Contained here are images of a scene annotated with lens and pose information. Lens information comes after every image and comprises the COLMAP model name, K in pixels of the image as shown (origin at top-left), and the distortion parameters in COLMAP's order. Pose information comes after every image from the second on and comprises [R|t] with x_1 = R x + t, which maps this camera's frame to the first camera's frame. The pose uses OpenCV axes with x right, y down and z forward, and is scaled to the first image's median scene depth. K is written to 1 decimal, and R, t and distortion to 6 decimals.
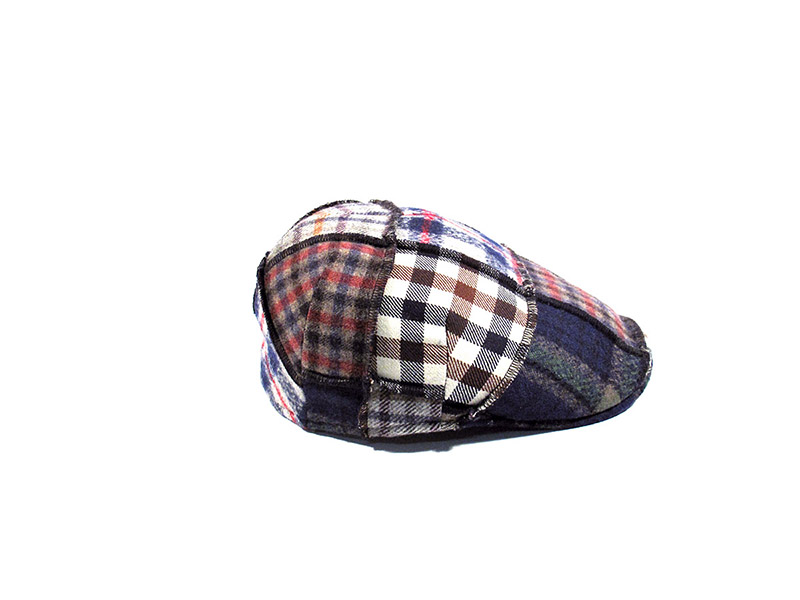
lens RADIAL K [[1034.4, 0, 399.3], [0, 1034.4, 298.3], [0, 0, 1]] dist [-0.102407, 0.000000]
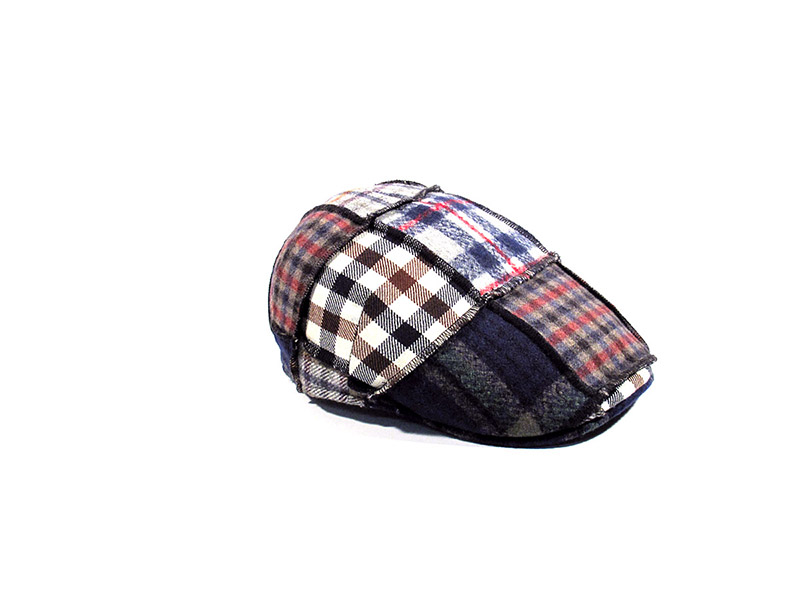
lens RADIAL K [[1034.4, 0, 398.3], [0, 1034.4, 301.7], [0, 0, 1]] dist [-0.102407, 0.000000]
pose [[0.793394, 0.223091, -0.566354, 0.650867], [-0.212812, 0.973363, 0.085292, -0.073195], [0.570296, 0.052856, 0.819737, 0.157595]]
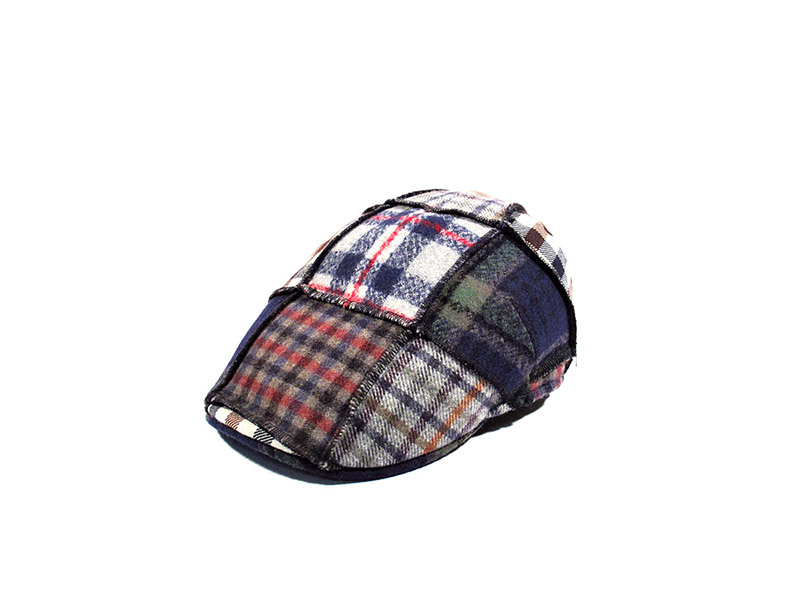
lens RADIAL K [[1034.4, 0, 399.1], [0, 1034.4, 301.5], [0, 0, 1]] dist [-0.102407, 0.000000]
pose [[-0.726087, 0.283060, -0.626637, 0.739529], [-0.198870, 0.785938, 0.585450, -0.649077], [0.658216, 0.549707, -0.514368, 1.687304]]
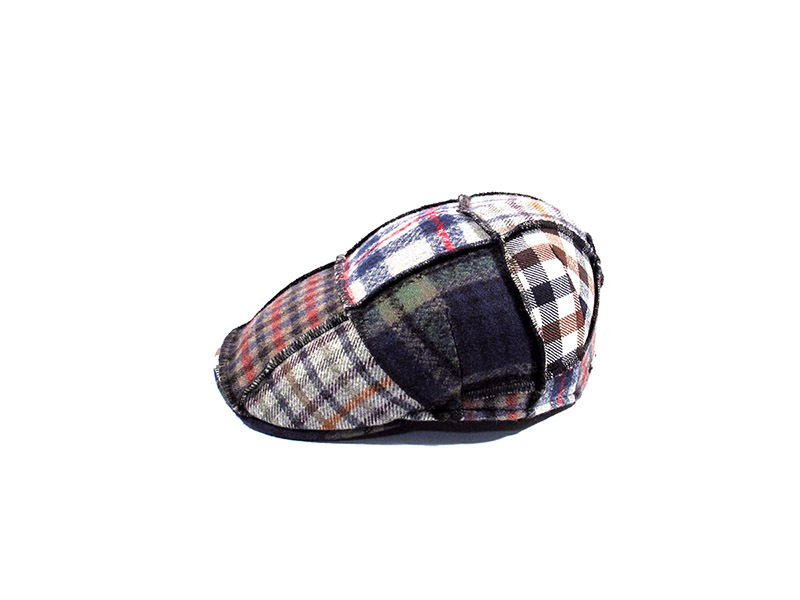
lens RADIAL K [[1034.4, 0, 402.6], [0, 1034.4, 302.4], [0, 0, 1]] dist [-0.102407, 0.000000]
pose [[-0.997215, 0.068936, -0.028479, 0.100064], [0.033378, 0.753902, 0.656139, -0.732720], [0.066702, 0.653360, -0.754103, 1.972339]]
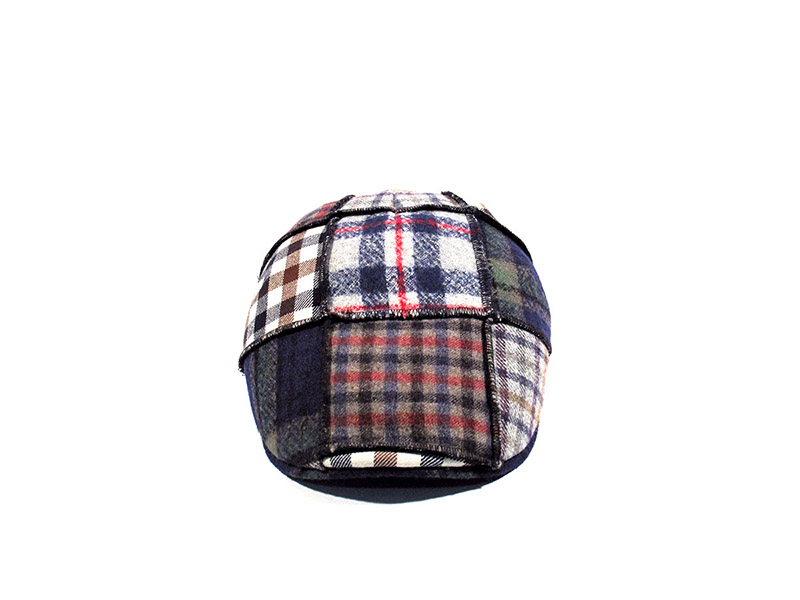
lens RADIAL K [[1034.4, 0, 394.3], [0, 1034.4, 307.5], [0, 0, 1]] dist [-0.102407, 0.000000]
pose [[-0.077669, 0.385469, -0.919446, 1.054833], [-0.318355, 0.864361, 0.389268, -0.428041], [0.944784, 0.322944, 0.055582, 1.058821]]
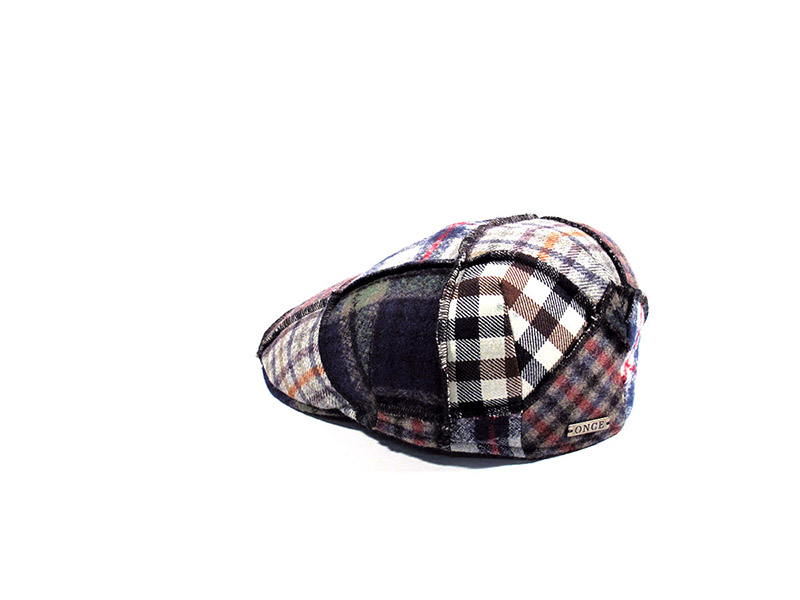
lens RADIAL K [[1034.4, 0, 399.3], [0, 1034.4, 297.5], [0, 0, 1]] dist [-0.102407, 0.000000]
pose [[-0.773874, -0.183360, 0.606216, -0.573085], [0.269368, 0.770997, 0.577066, -0.653602], [-0.573202, 0.609871, -0.547263, 1.750581]]
